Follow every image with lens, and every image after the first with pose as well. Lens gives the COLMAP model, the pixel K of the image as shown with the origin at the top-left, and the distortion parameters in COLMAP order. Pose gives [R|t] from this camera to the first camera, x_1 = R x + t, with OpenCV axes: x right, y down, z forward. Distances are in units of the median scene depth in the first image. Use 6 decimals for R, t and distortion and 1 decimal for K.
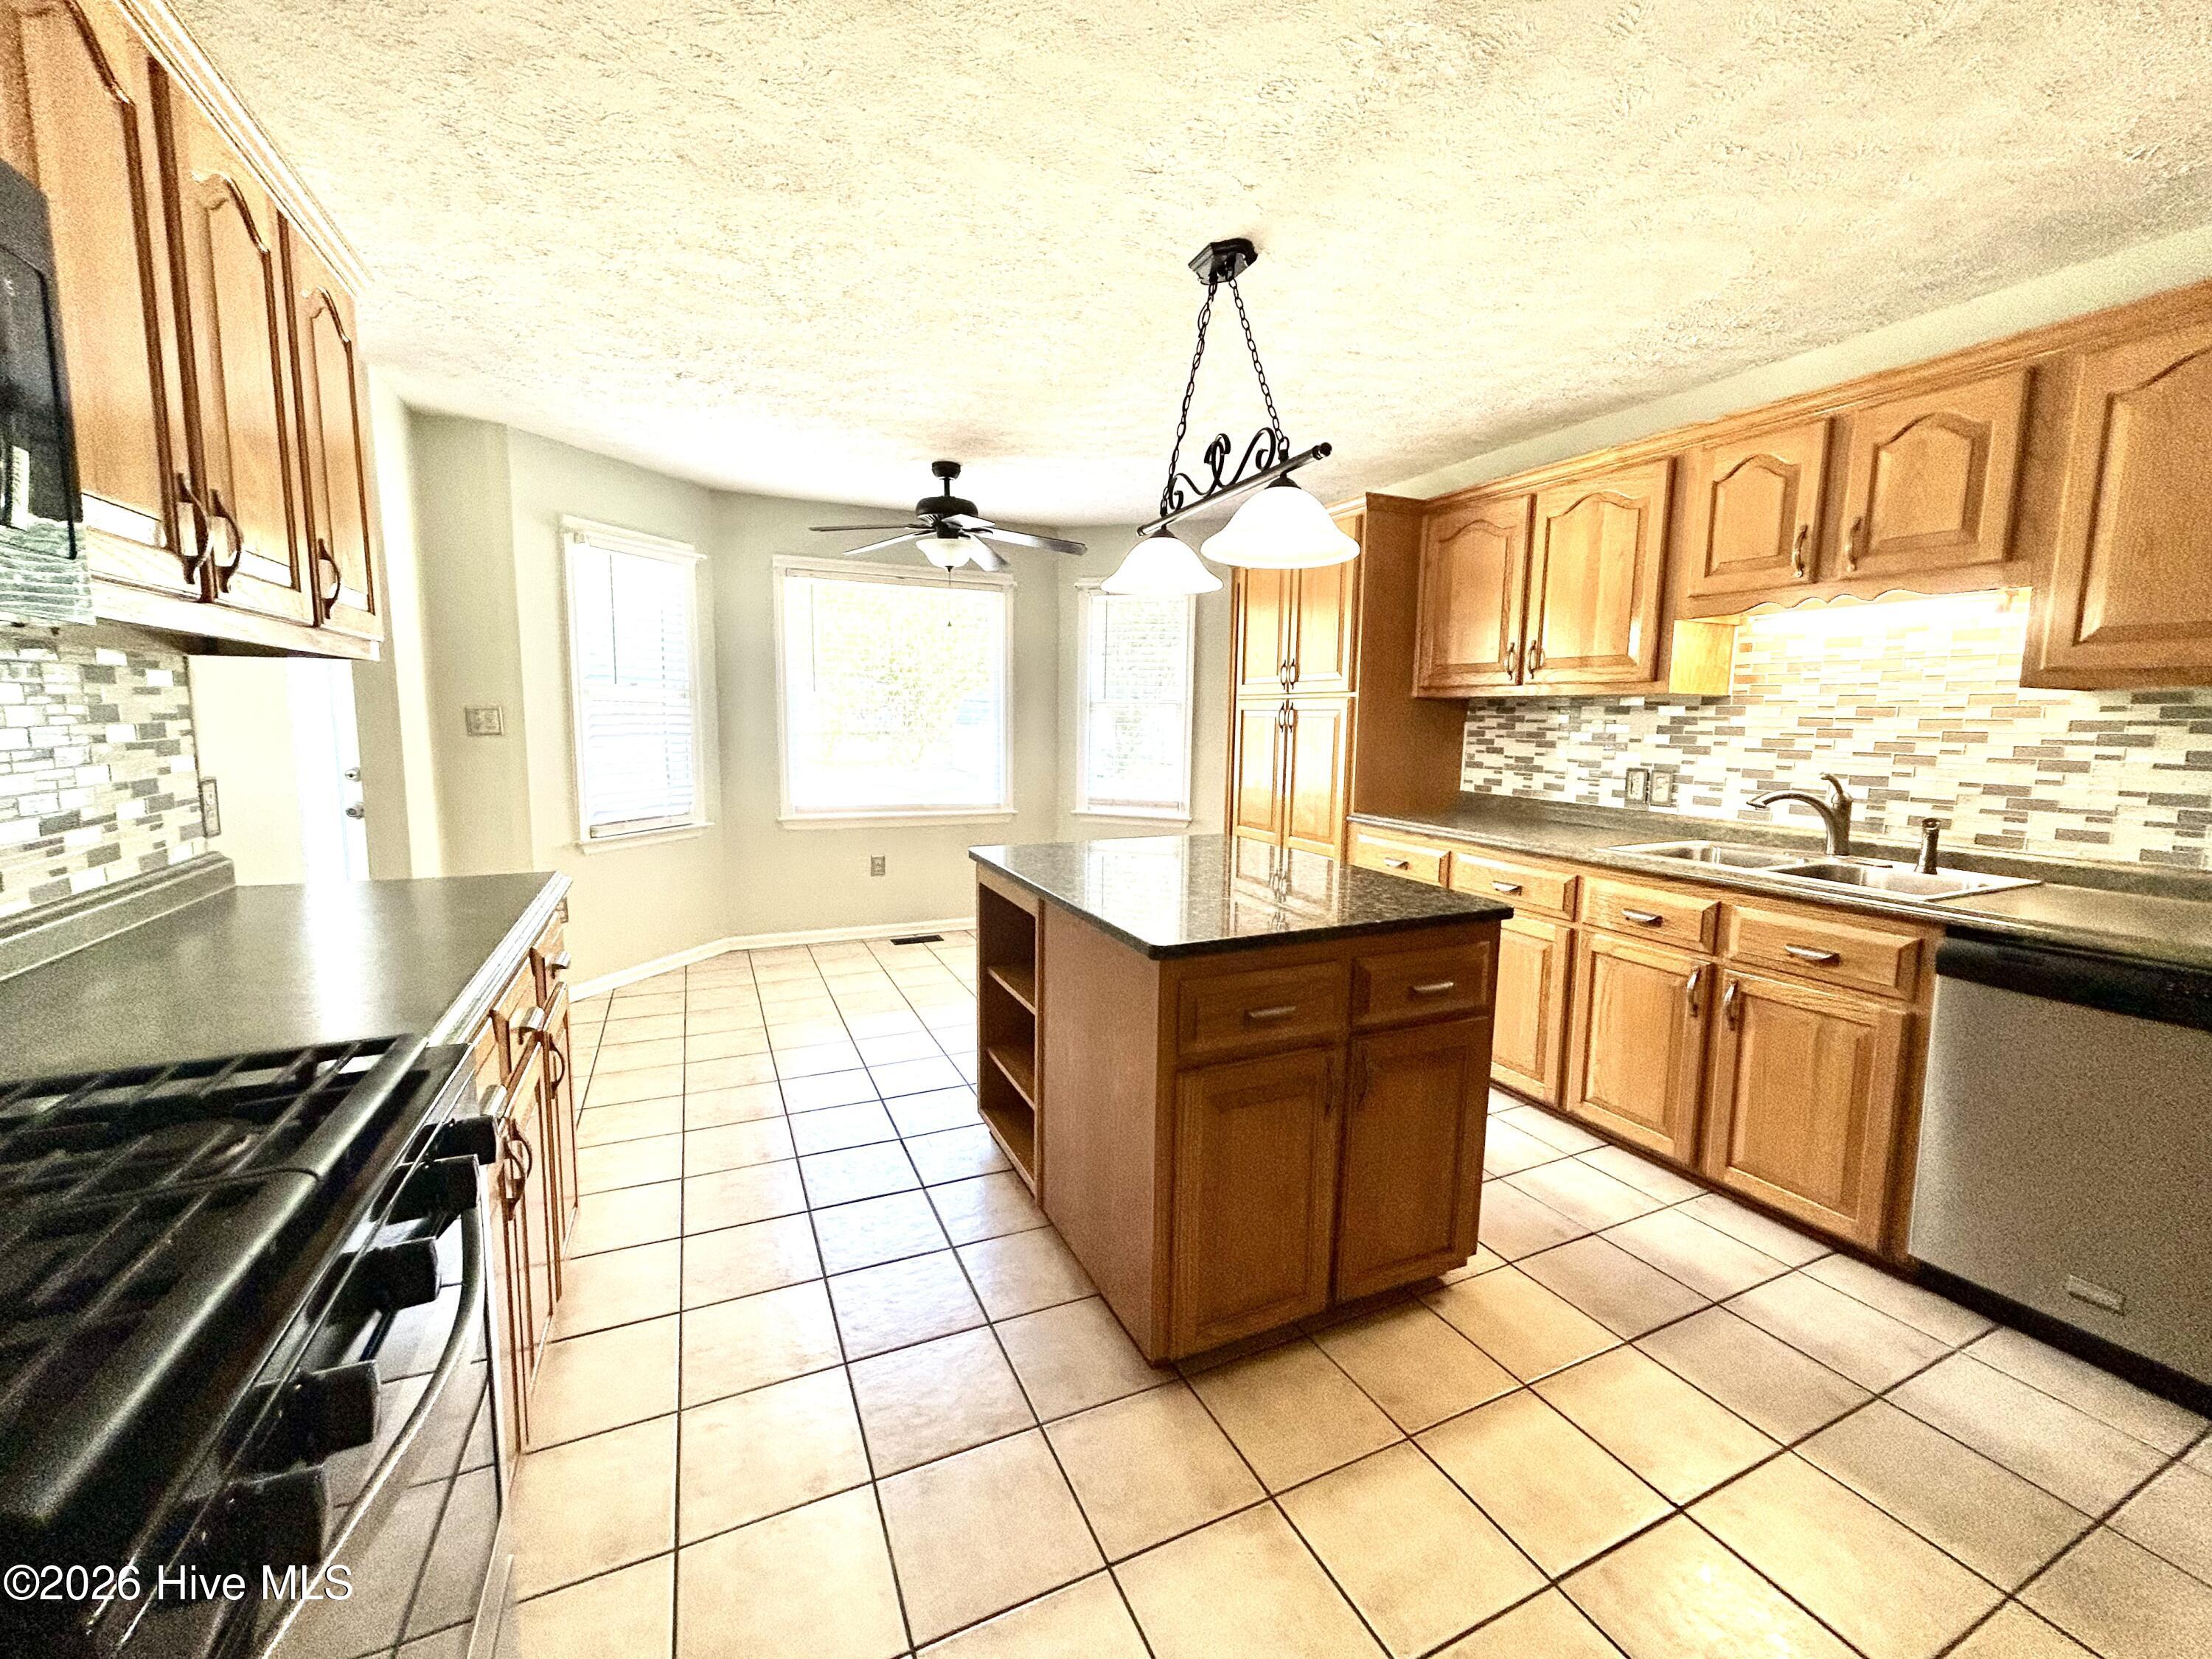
lens RADIAL K [[890.8, 0, 1108.1], [0, 890.8, 824.3], [0, 0, 1]] dist [-0.000021, 0.000465]
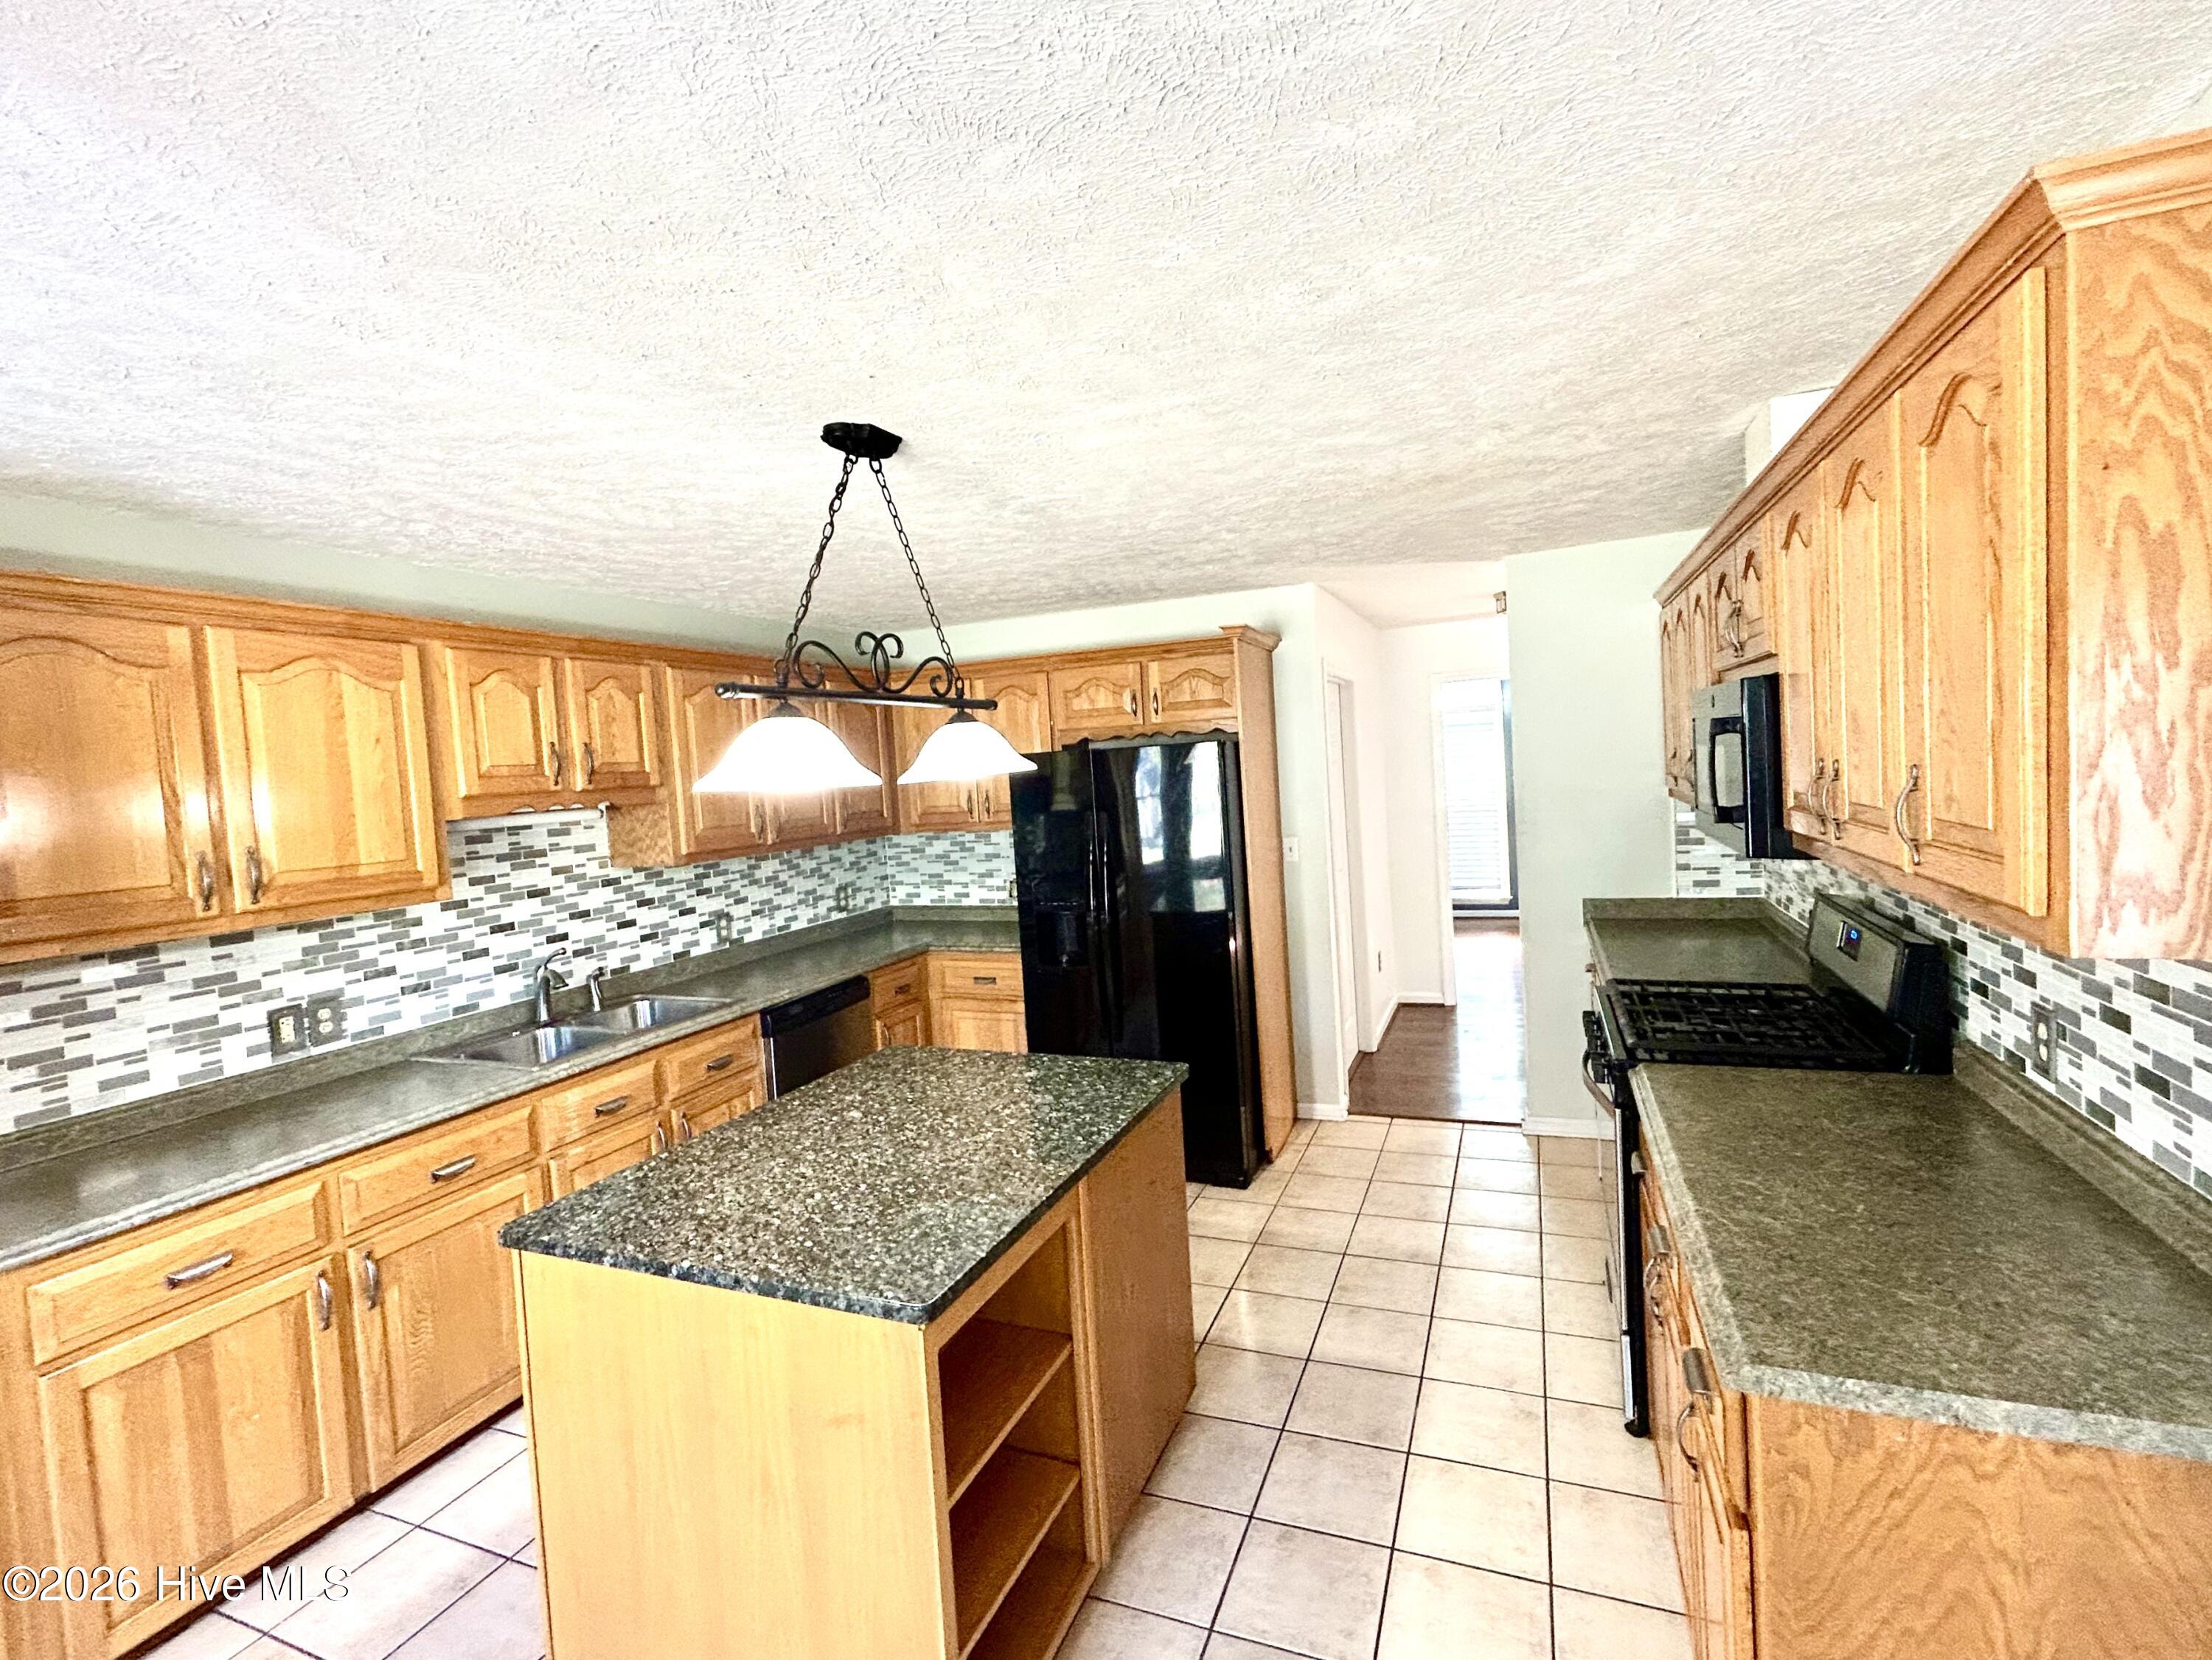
lens RADIAL K [[1001.5, 0, 1123.3], [0, 1001.5, 820.2], [0, 0, 1]] dist [-0.000347, 0.000716]
pose [[-0.683658, -0.012129, 0.729701, -0.489610], [0.139787, 0.979173, 0.147242, -0.232551], [-0.716290, 0.202666, -0.667724, 0.974548]]
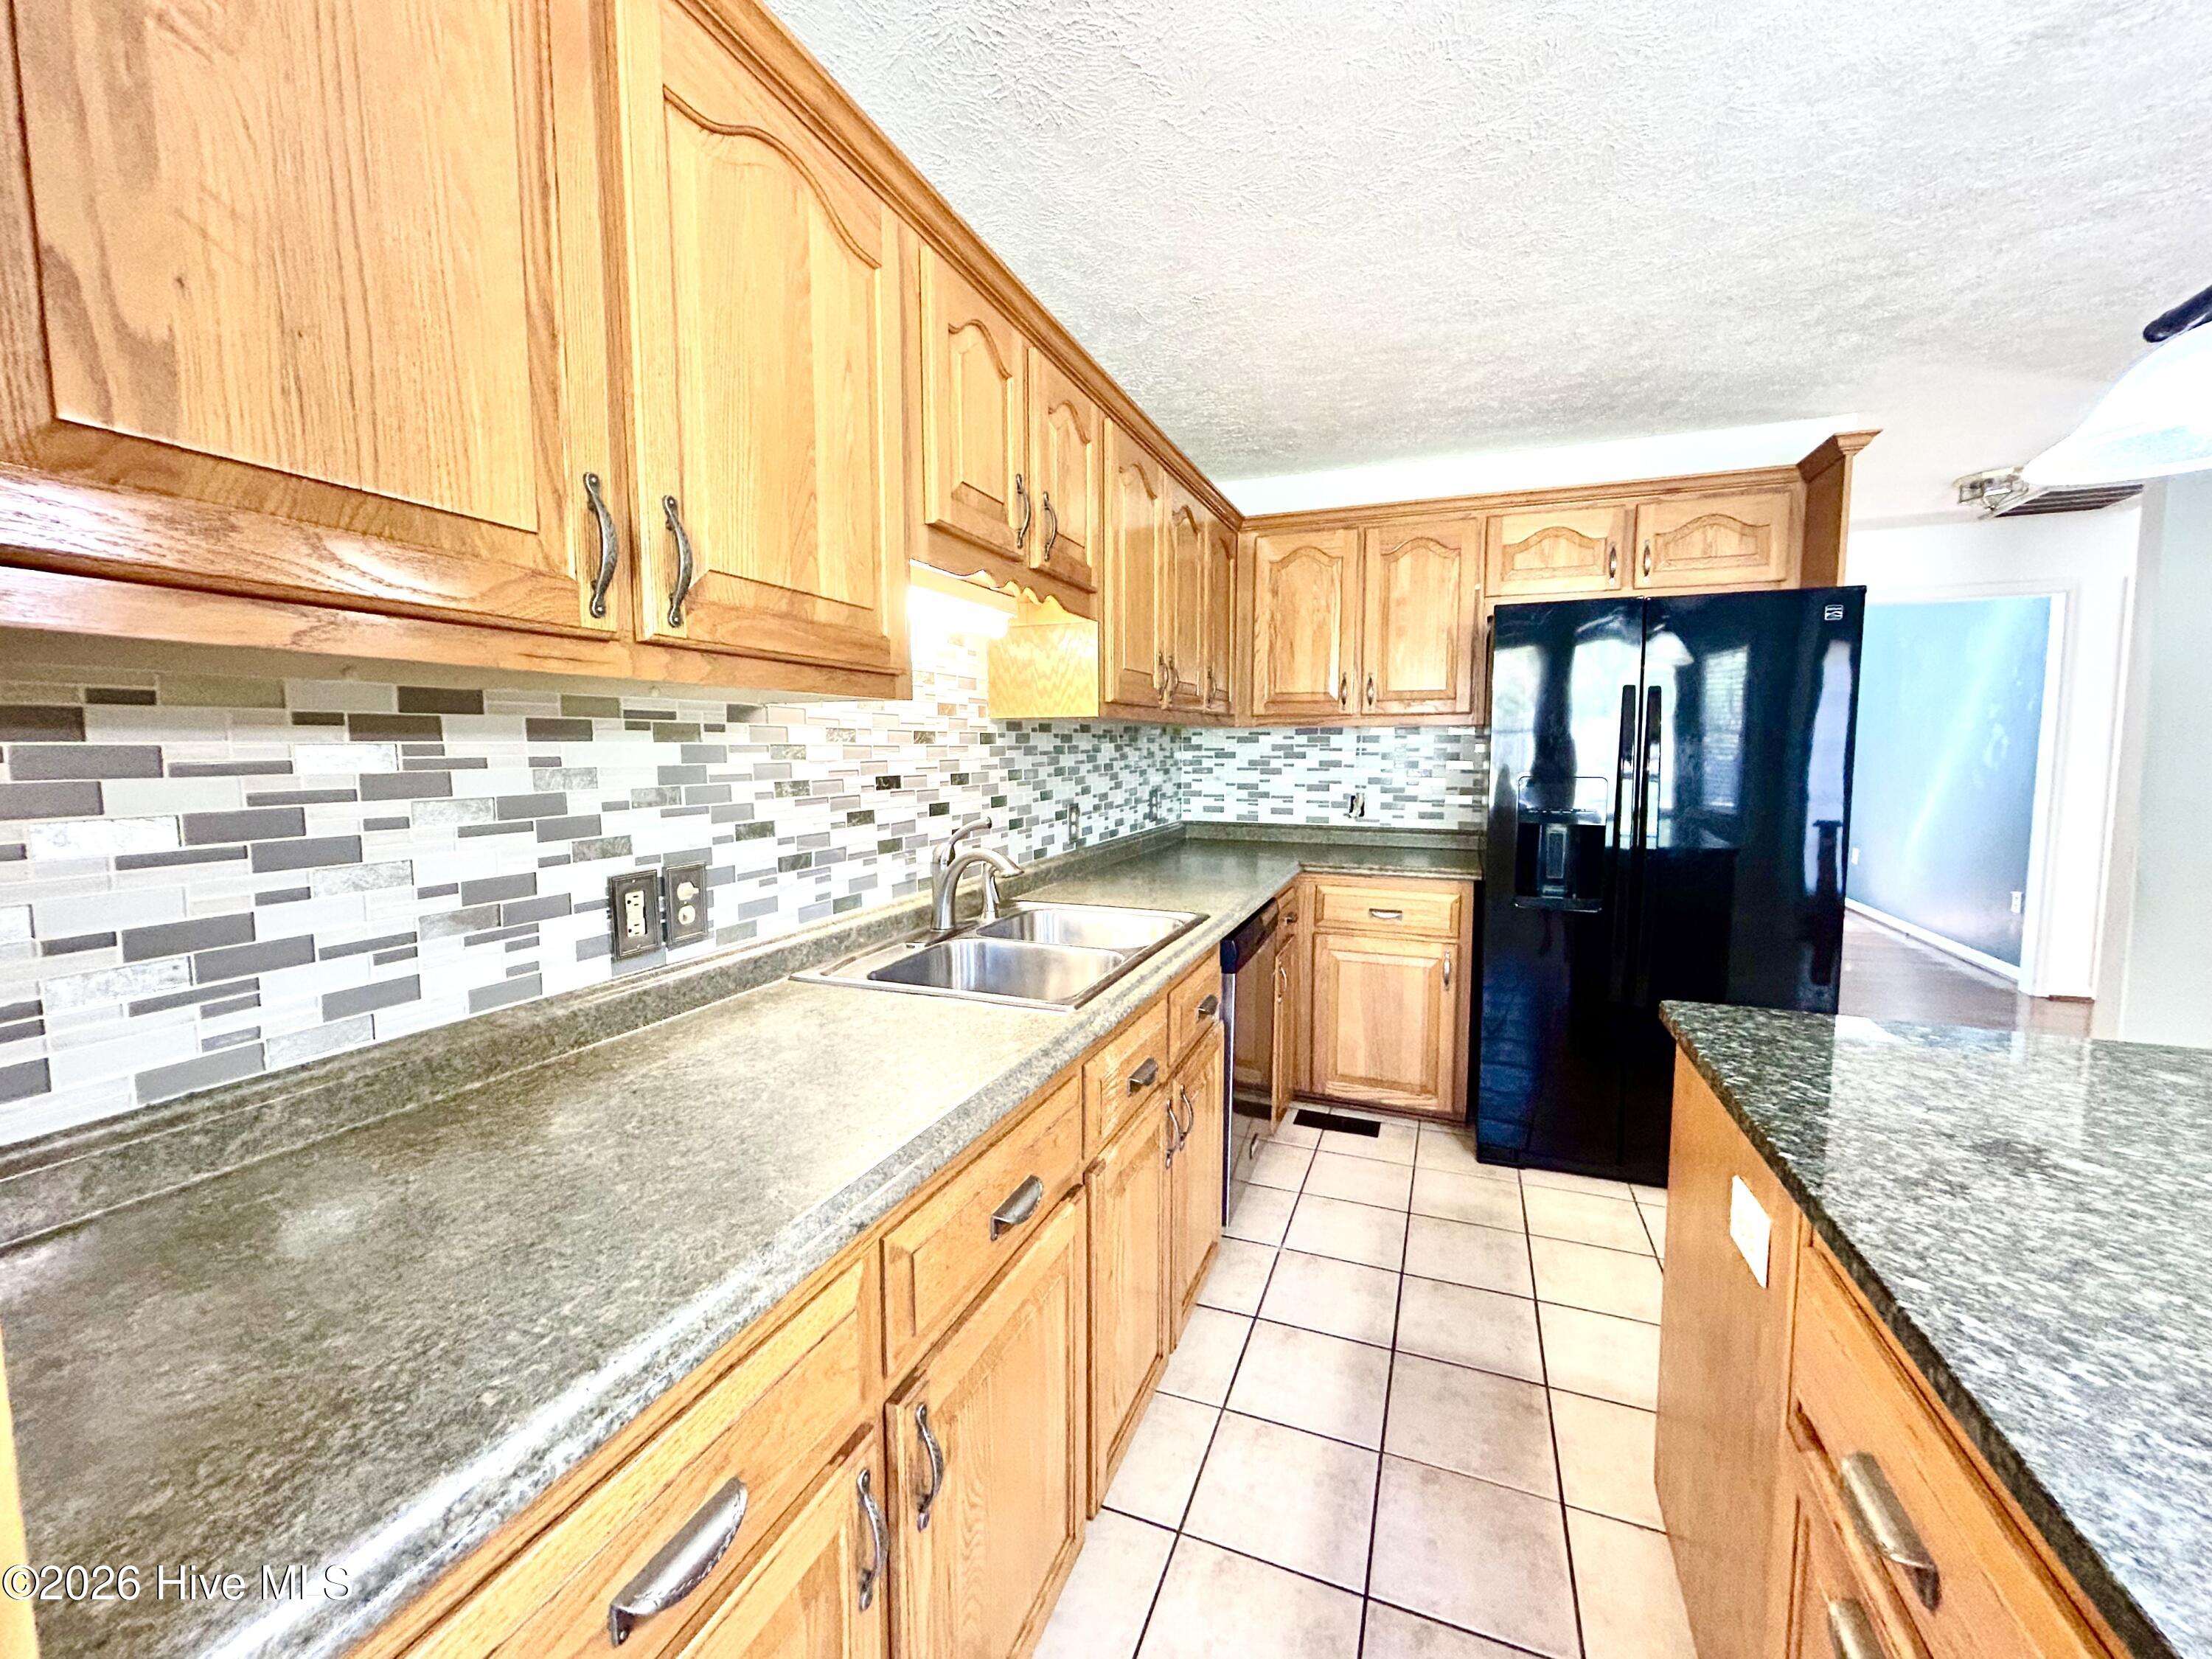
lens RADIAL K [[890.8, 0, 1108.1], [0, 890.8, 824.3], [0, 0, 1]] dist [-0.000021, 0.000465]
pose [[-0.690085, -0.076049, 0.719721, 0.144740], [0.082158, 0.979804, 0.182305, -0.133938], [-0.719050, 0.184937, -0.669900, 1.057441]]
